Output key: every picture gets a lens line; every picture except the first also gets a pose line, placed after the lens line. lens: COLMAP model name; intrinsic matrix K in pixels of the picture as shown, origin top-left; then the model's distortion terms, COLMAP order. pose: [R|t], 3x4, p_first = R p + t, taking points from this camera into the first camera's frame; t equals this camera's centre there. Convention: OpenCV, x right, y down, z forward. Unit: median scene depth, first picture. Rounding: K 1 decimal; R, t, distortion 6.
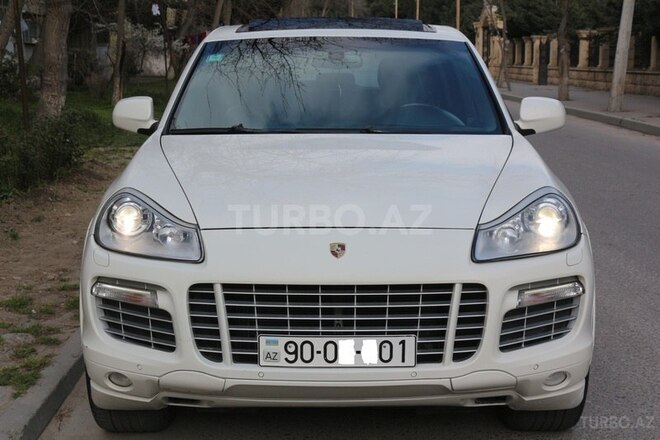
lens RADIAL K [[1097.3, 0, 331.2], [0, 1097.3, 222.1], [0, 0, 1]] dist [-0.020964, 0.000000]
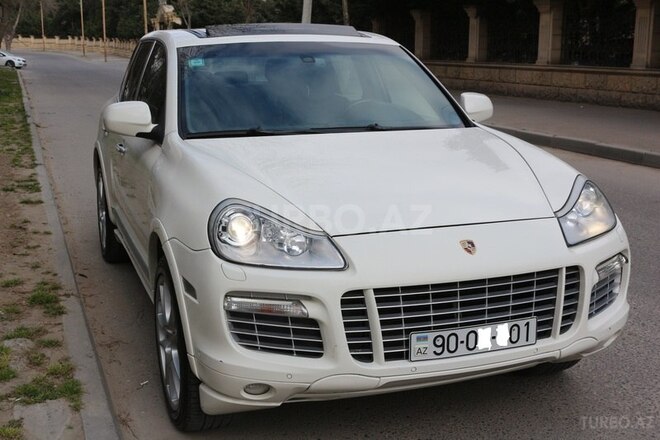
lens RADIAL K [[853.0, 0, 329.4], [0, 853.0, 218.4], [0, 0, 1]] dist [-0.067509, 0.000000]
pose [[0.934206, -0.073970, 0.348981, -0.414138], [0.055594, 0.996502, 0.062394, -0.062923], [-0.352376, -0.038888, 0.935050, 0.256645]]
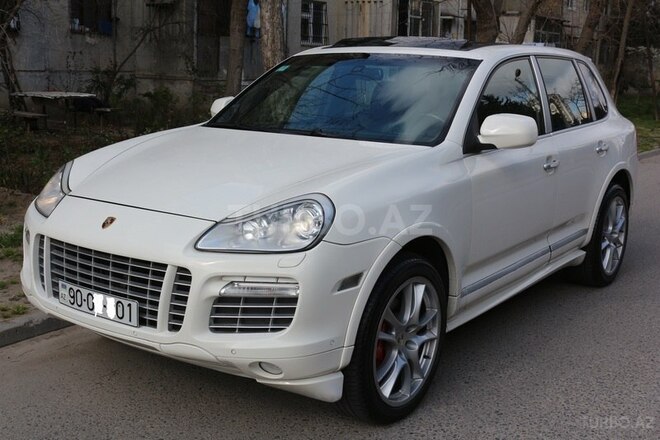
lens RADIAL K [[832.9, 0, 328.8], [0, 832.9, 218.0], [0, 0, 1]] dist [-0.108708, 0.000000]
pose [[0.815663, 0.127582, -0.564284, 0.732466], [-0.113191, 0.991723, 0.060609, -0.064238], [0.567346, 0.014436, 0.823353, 0.368795]]
